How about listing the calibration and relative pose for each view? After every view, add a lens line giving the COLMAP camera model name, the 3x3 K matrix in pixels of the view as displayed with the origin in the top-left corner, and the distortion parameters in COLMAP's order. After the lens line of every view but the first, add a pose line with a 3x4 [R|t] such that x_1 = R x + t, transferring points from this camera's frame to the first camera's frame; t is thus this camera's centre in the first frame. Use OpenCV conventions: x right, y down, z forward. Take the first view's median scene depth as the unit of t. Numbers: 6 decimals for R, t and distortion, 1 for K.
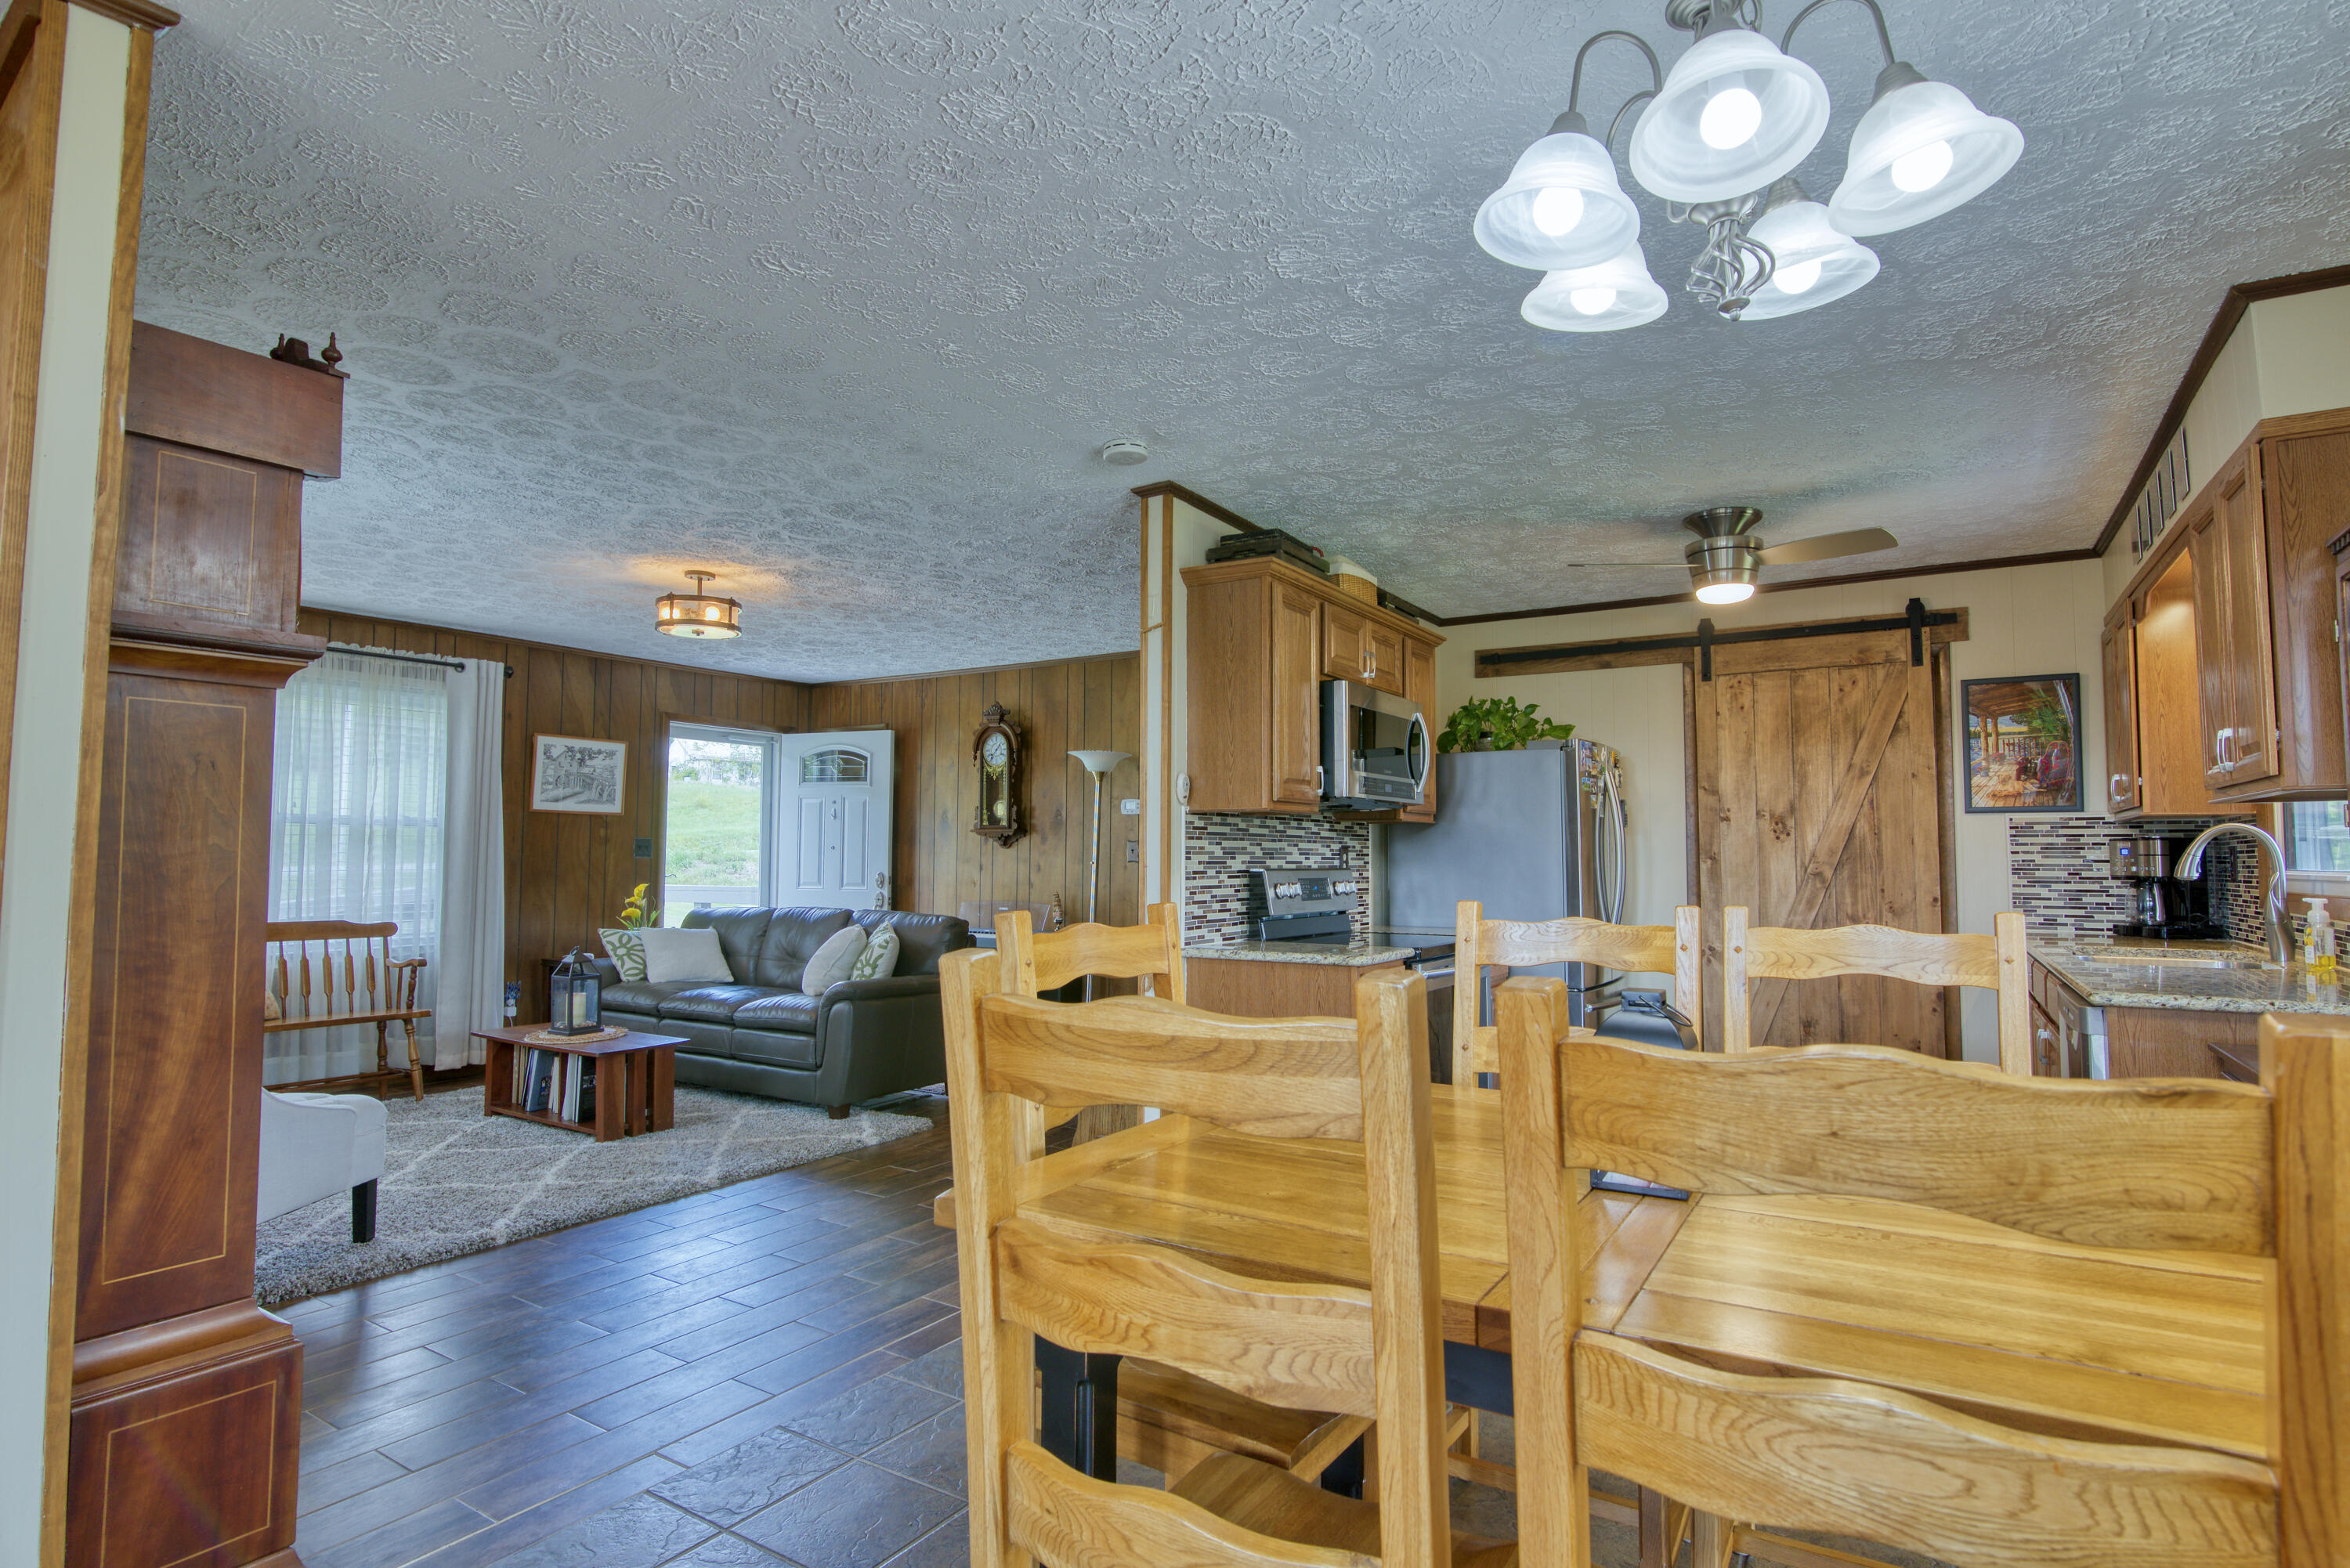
lens RADIAL K [[1163.6, 0, 1175.8], [0, 1163.6, 792.2], [0, 0, 1]] dist [-0.010018, -0.001080]
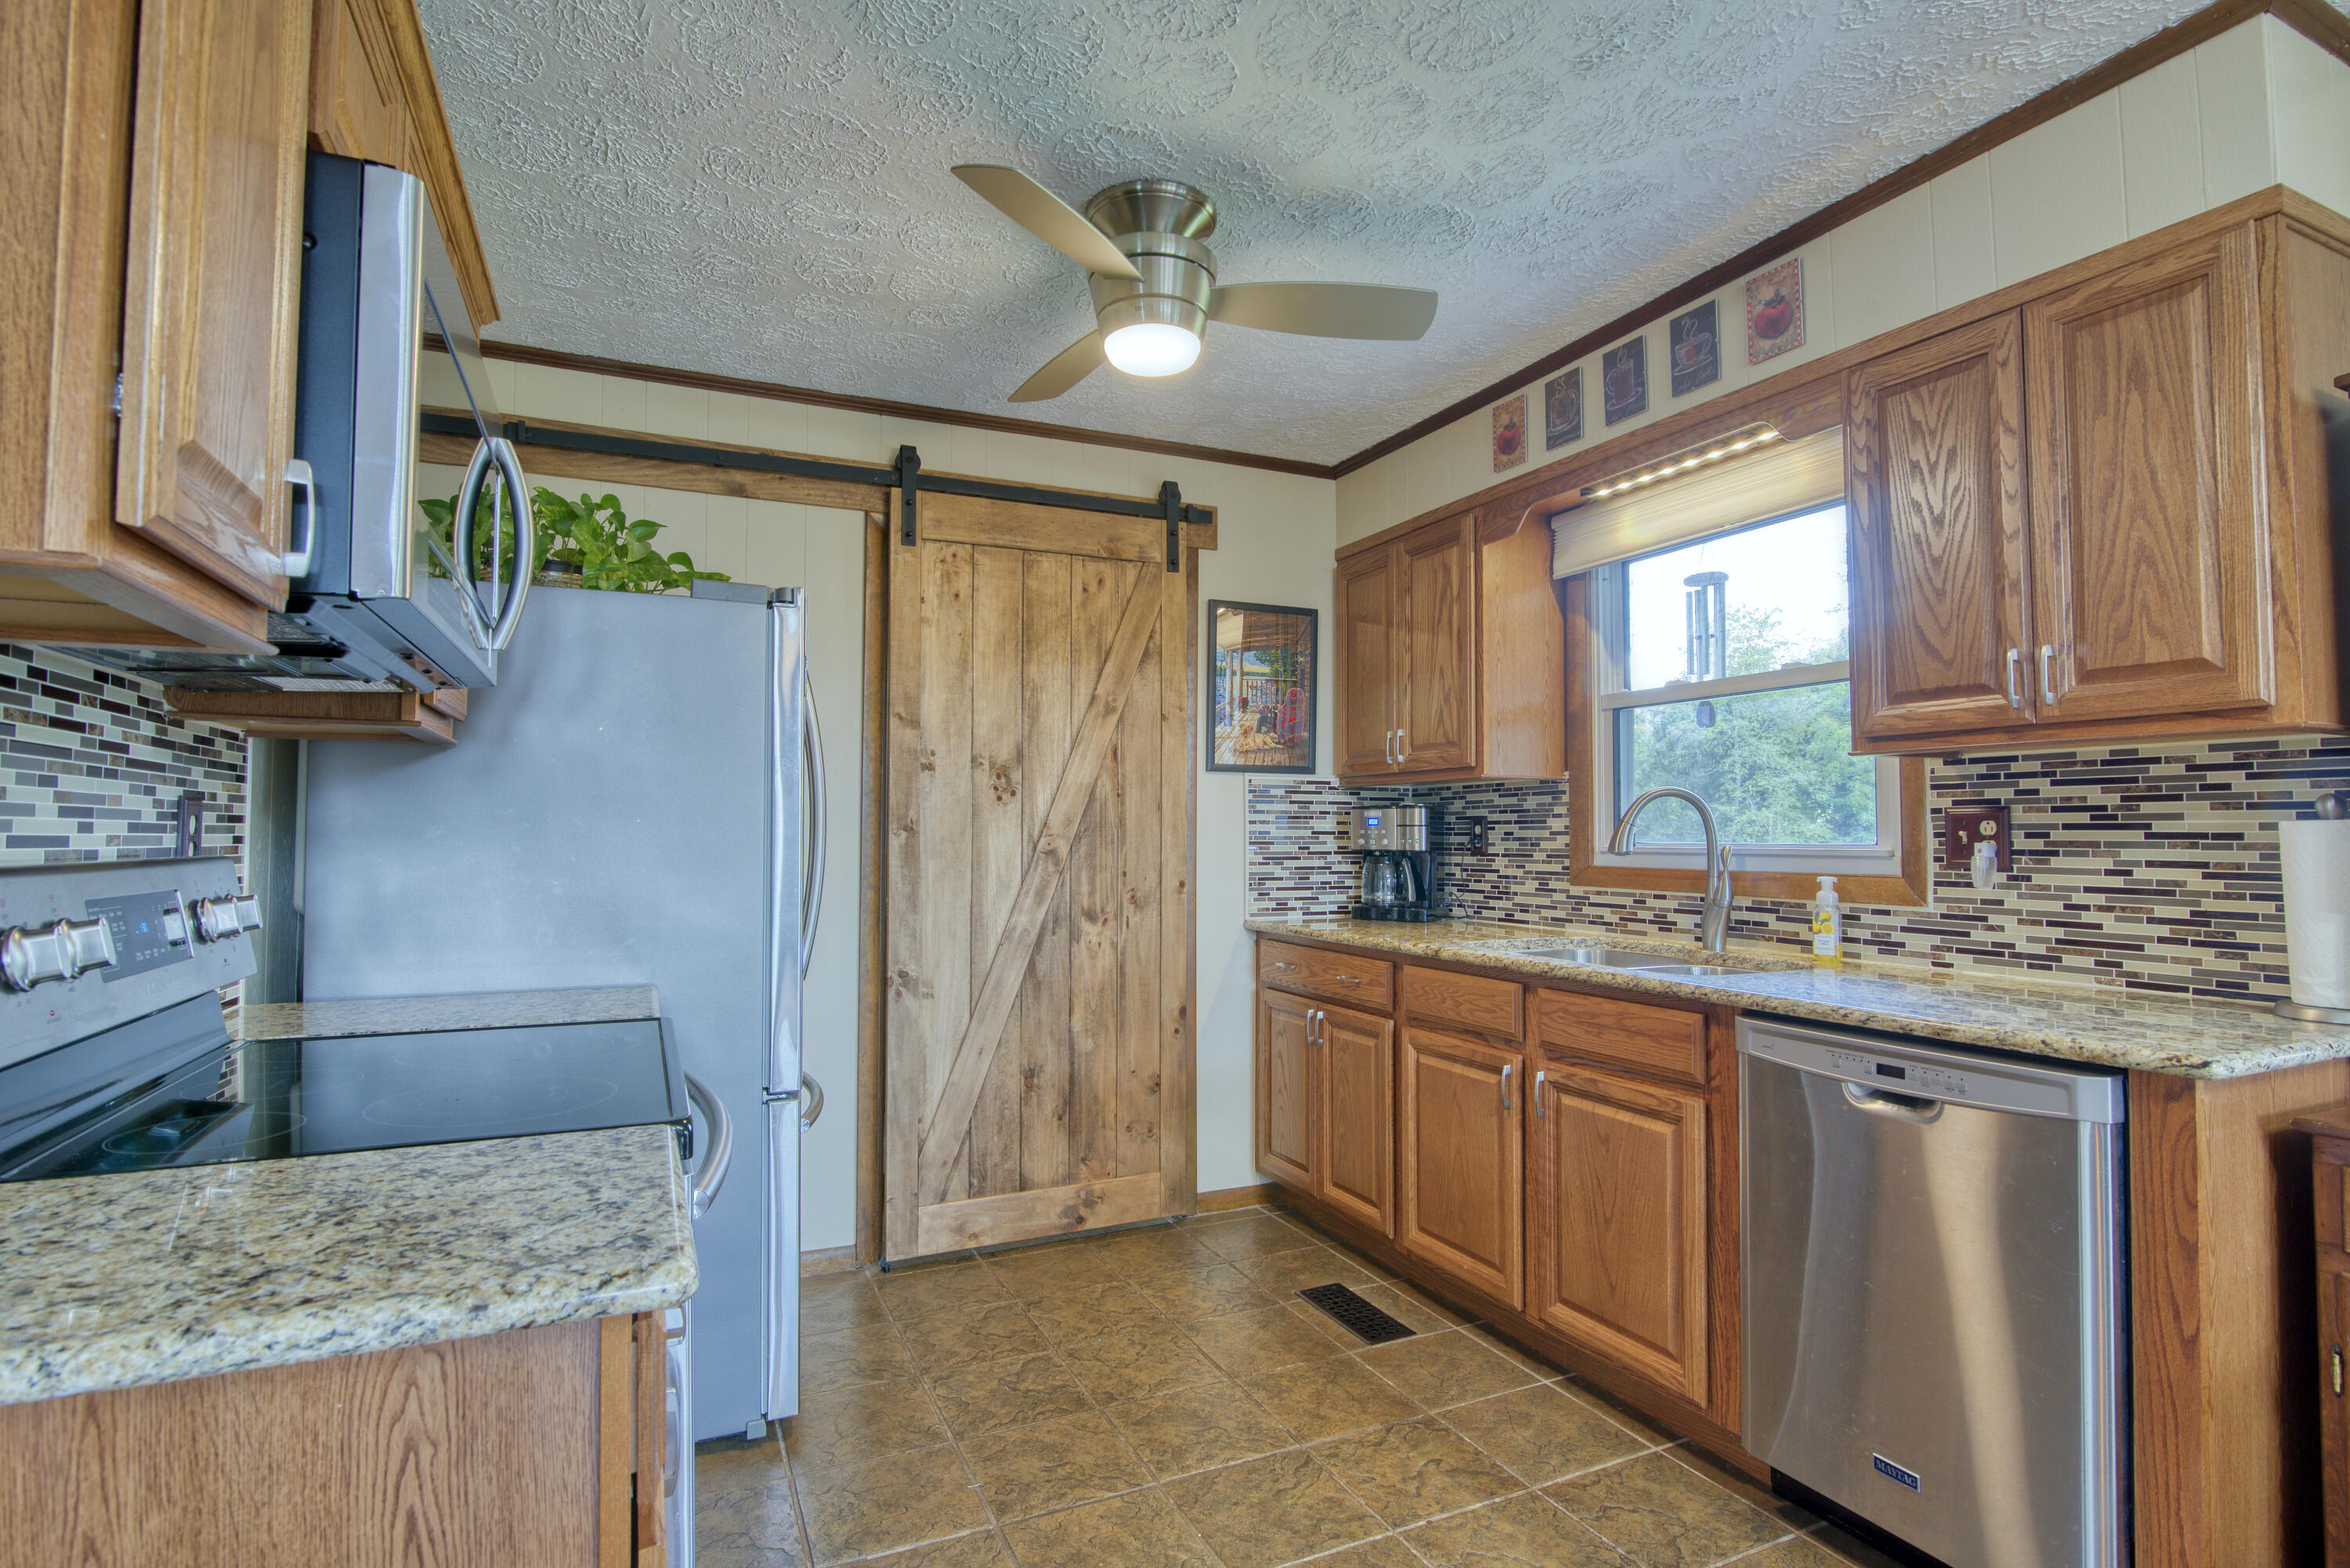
lens RADIAL K [[1163.6, 0, 1175.8], [0, 1163.6, 792.2], [0, 0, 1]] dist [-0.010018, -0.001080]
pose [[0.543105, 0.027024, 0.839230, 0.016095], [-0.047124, 0.998888, -0.001668, 0.033220], [-0.838341, -0.038642, 0.543775, 0.572414]]
